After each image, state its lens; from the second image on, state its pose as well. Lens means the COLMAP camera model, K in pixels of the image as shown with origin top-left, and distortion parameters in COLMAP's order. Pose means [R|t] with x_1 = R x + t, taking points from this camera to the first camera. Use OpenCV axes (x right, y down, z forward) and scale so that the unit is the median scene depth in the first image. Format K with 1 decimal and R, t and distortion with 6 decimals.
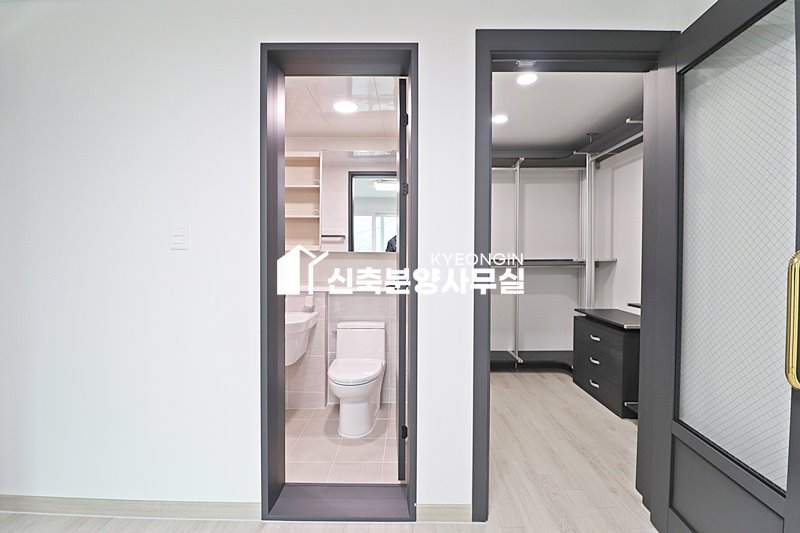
lens RADIAL K [[370.2, 0, 401.2], [0, 370.2, 267.1], [0, 0, 1]] dist [-0.008881, -0.007894]
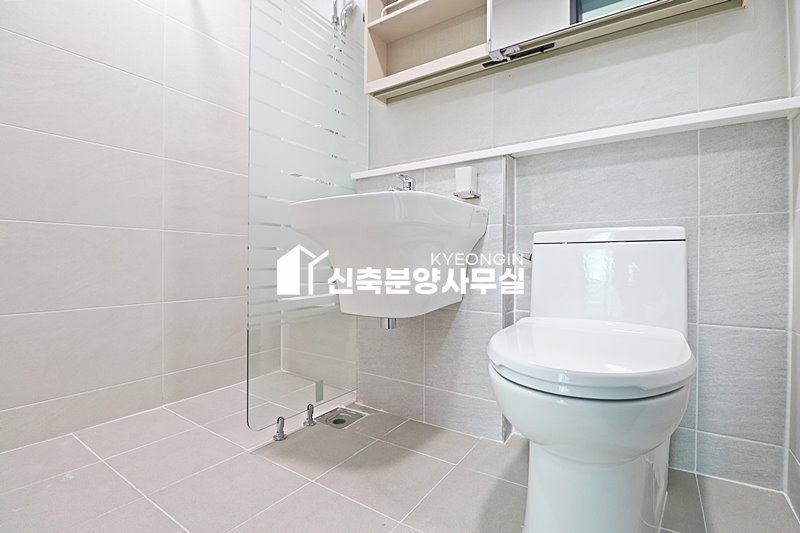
lens RADIAL K [[370.2, 0, 398.9], [0, 370.2, 263.8], [0, 0, 1]] dist [-0.008881, -0.007894]
pose [[0.828349, 0.000077, -0.560212, -0.072352], [-0.009713, 0.999852, -0.014225, 0.191654], [0.560128, 0.017224, 0.828227, 0.597799]]
